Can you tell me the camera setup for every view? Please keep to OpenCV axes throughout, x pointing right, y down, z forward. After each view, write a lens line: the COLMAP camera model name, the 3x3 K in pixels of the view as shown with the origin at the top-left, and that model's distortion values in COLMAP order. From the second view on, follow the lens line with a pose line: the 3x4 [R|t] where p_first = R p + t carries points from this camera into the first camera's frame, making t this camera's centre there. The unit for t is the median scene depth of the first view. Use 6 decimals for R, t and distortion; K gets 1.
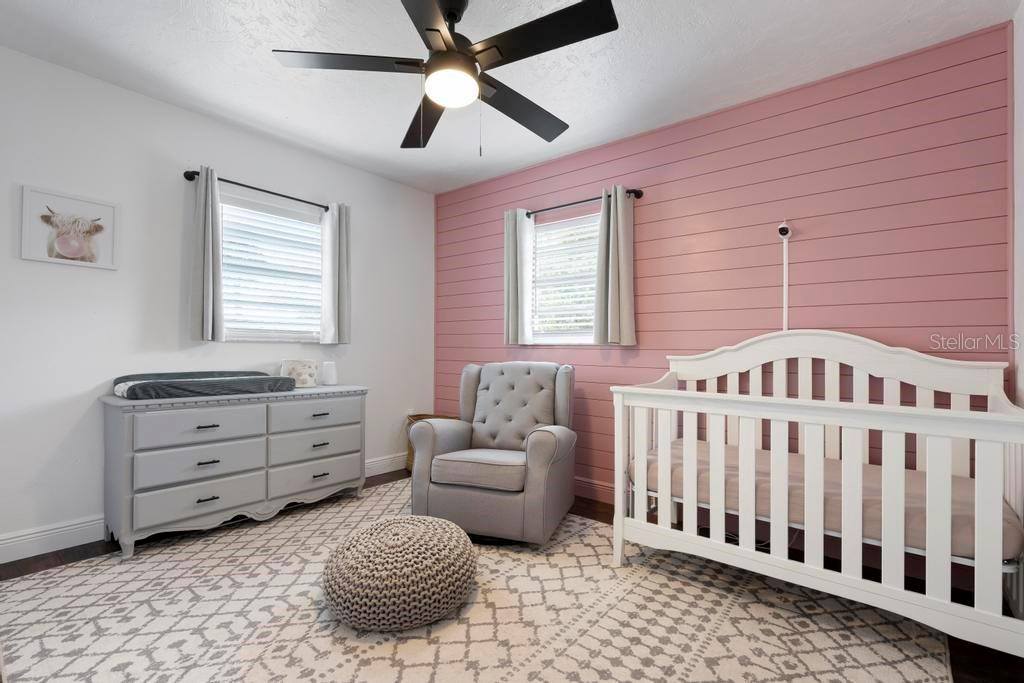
lens RADIAL K [[467.3, 0, 539.4], [0, 467.3, 350.2], [0, 0, 1]] dist [0.002983, -0.000175]
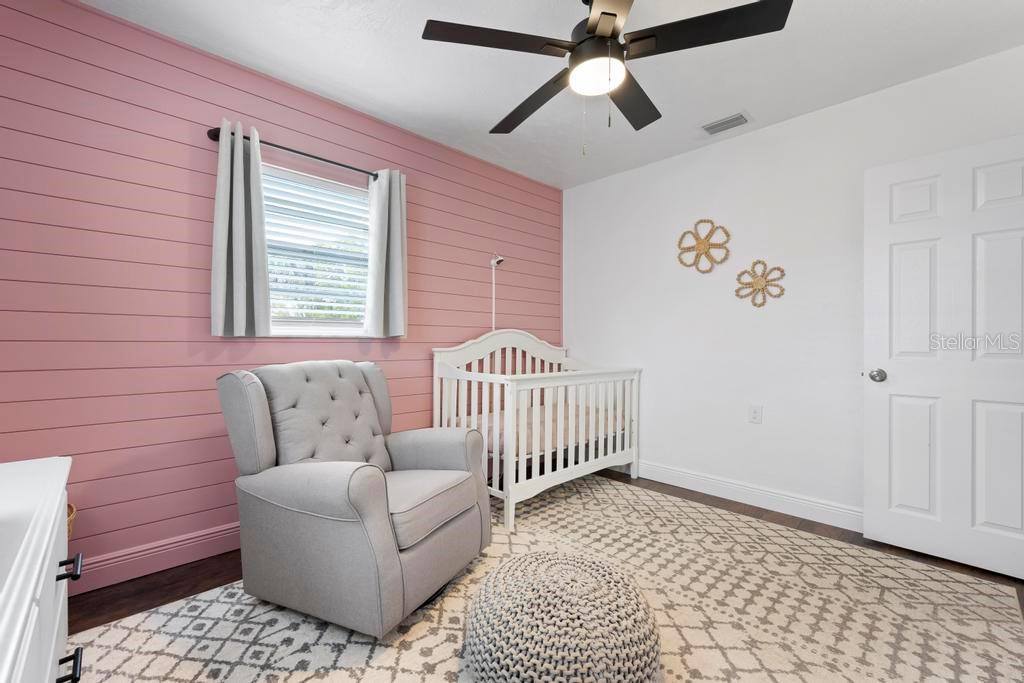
lens RADIAL K [[419.2, 0, 511.7], [0, 419.2, 342.2], [0, 0, 1]] dist [-0.003093, -0.000301]
pose [[0.151926, -0.006527, 0.988370, -1.028589], [0.002003, 0.999978, 0.006295, -0.012168], [-0.988390, 0.001024, 0.151936, 1.006477]]
